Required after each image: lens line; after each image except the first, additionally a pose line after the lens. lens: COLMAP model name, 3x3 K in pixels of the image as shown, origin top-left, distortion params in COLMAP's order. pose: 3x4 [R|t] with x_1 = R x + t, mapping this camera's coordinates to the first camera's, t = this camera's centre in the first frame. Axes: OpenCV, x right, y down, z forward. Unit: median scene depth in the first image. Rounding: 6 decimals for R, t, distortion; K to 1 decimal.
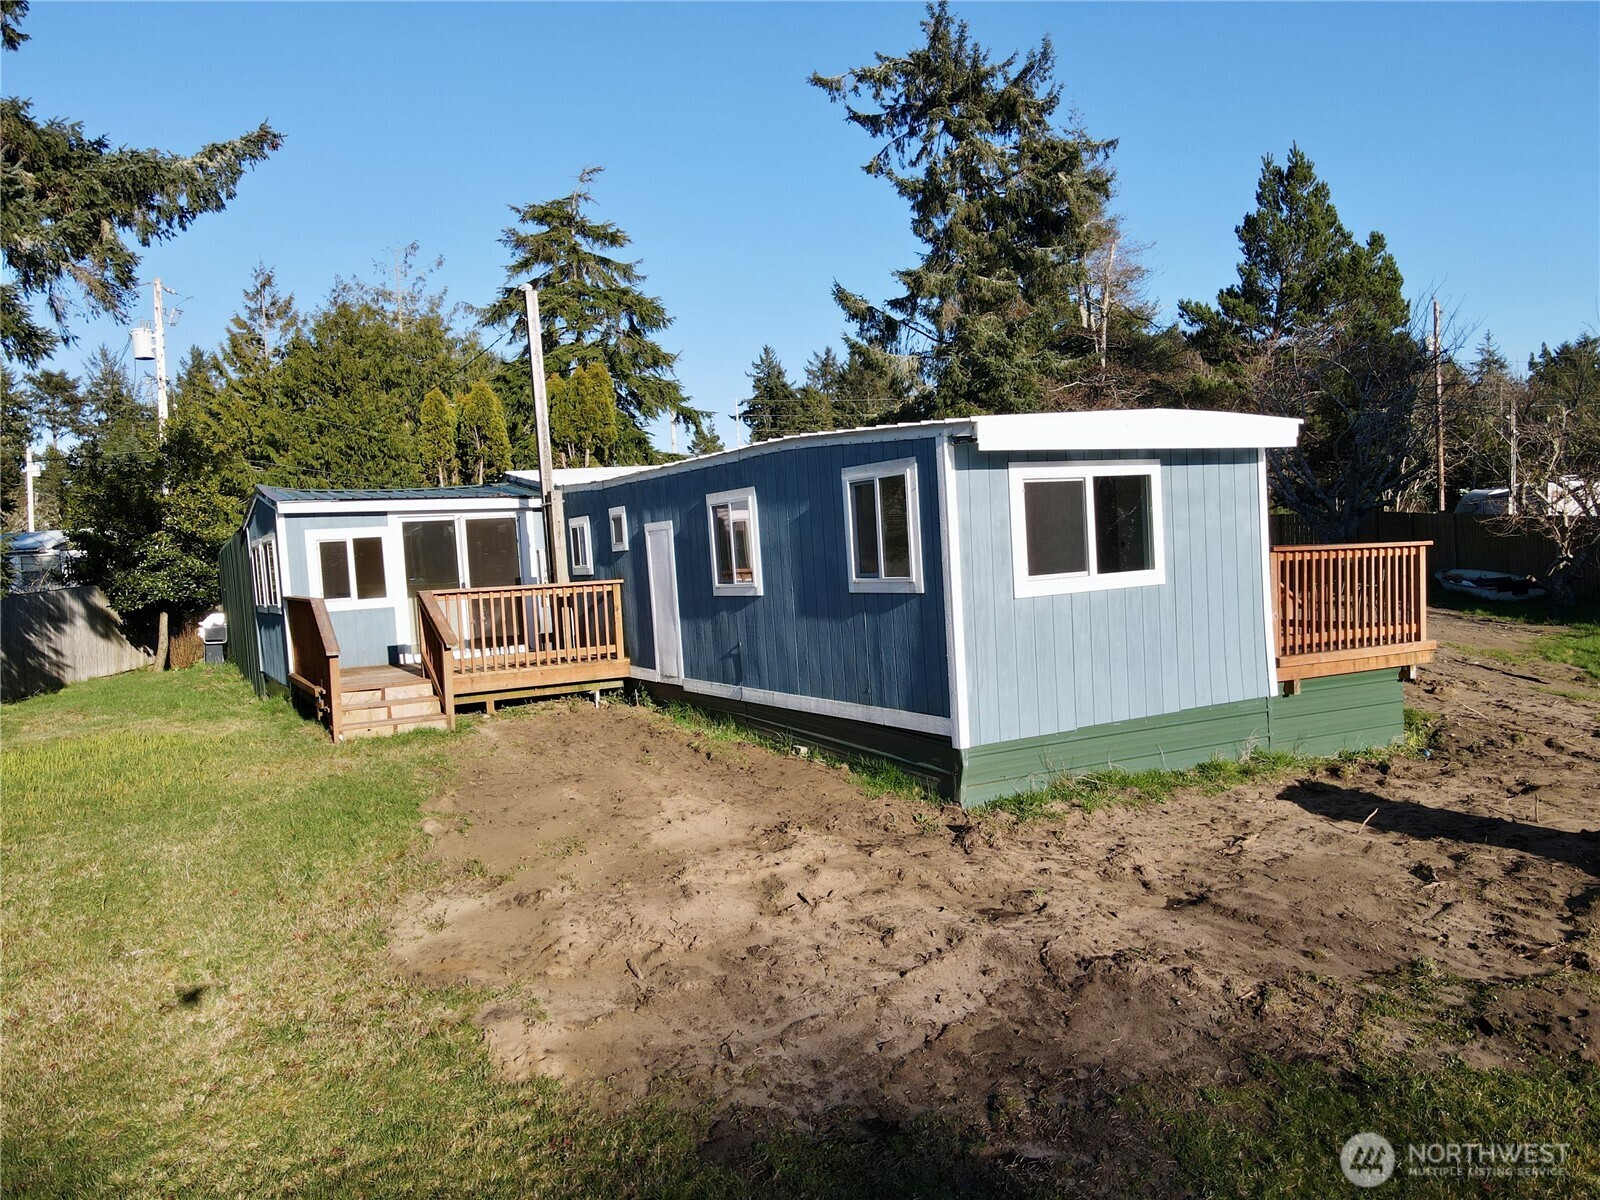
lens RADIAL K [[1174.2, 0, 798.5], [0, 1174.2, 603.4], [0, 0, 1]] dist [-0.000449, 0.030639]
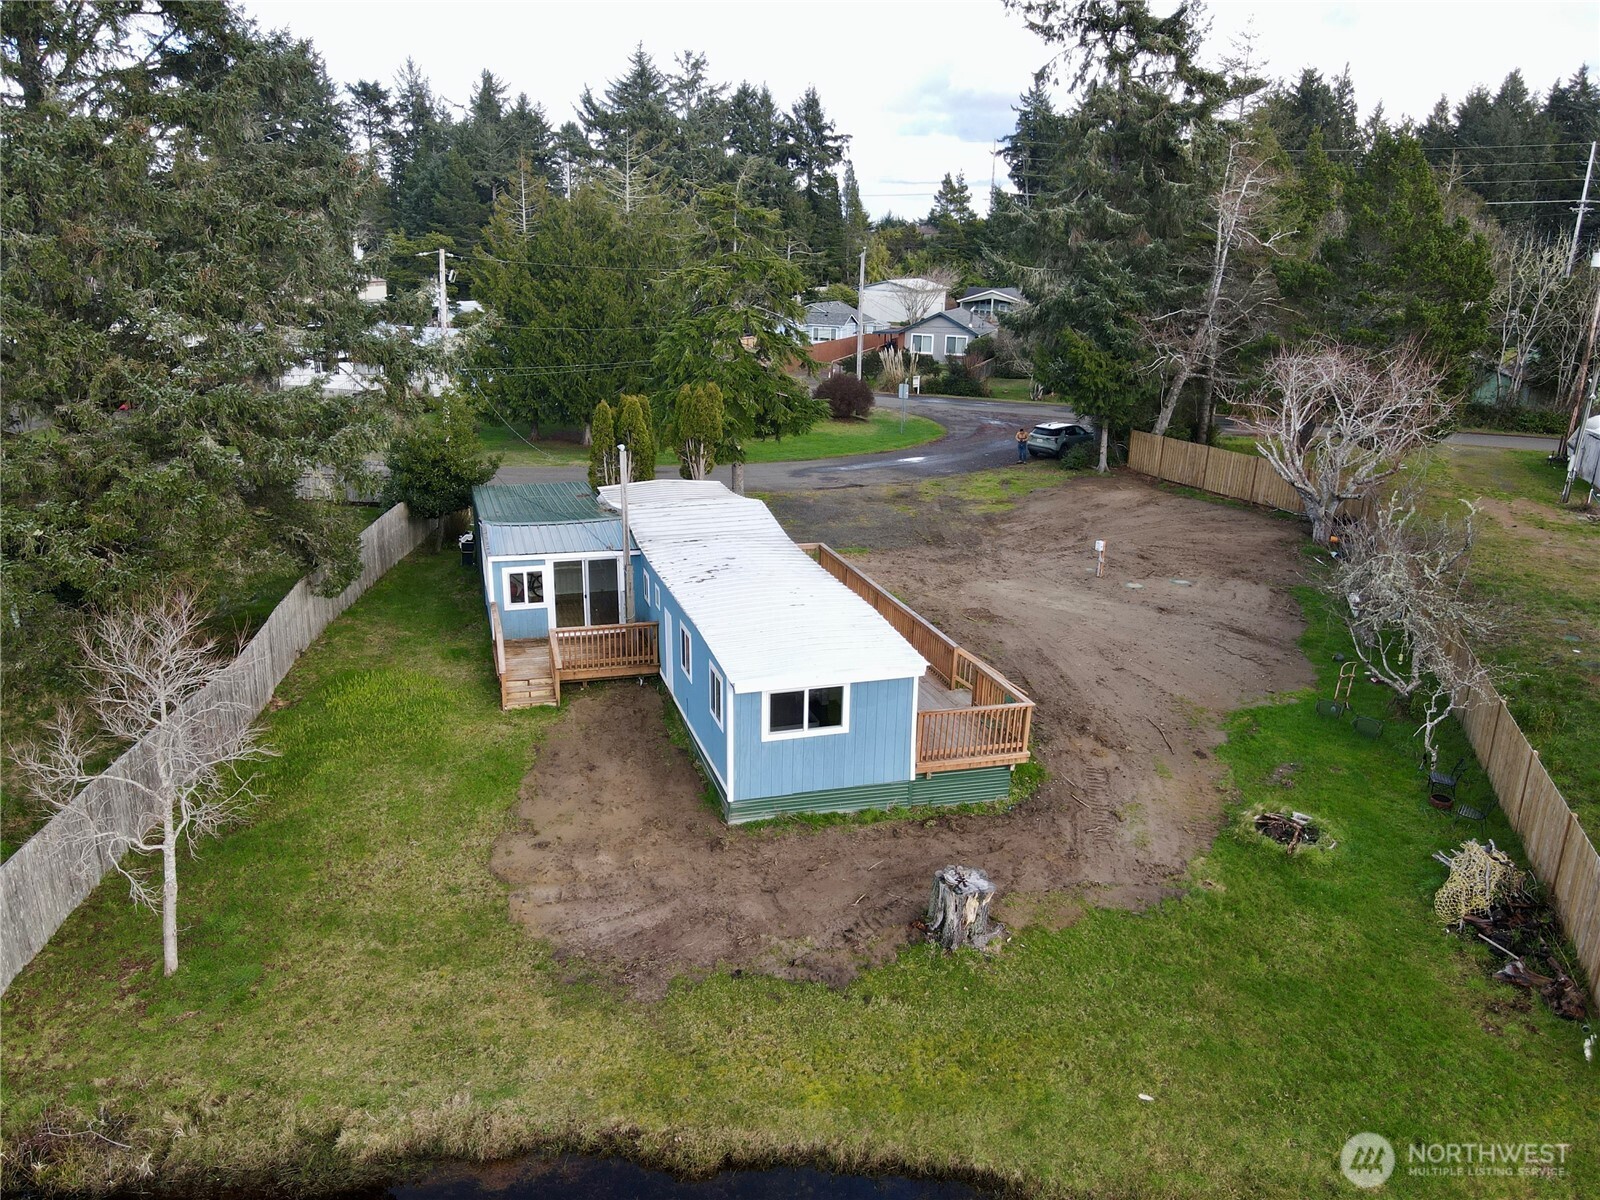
lens RADIAL K [[1172.3, 0, 801.5], [0, 1172.3, 604.9], [0, 0, 1]] dist [0.015034, 0.002525]
pose [[0.971398, 0.138870, -0.192618, 0.190629], [-0.085783, 0.961610, 0.260669, -0.248413], [0.221423, -0.236690, 0.946018, -0.312514]]
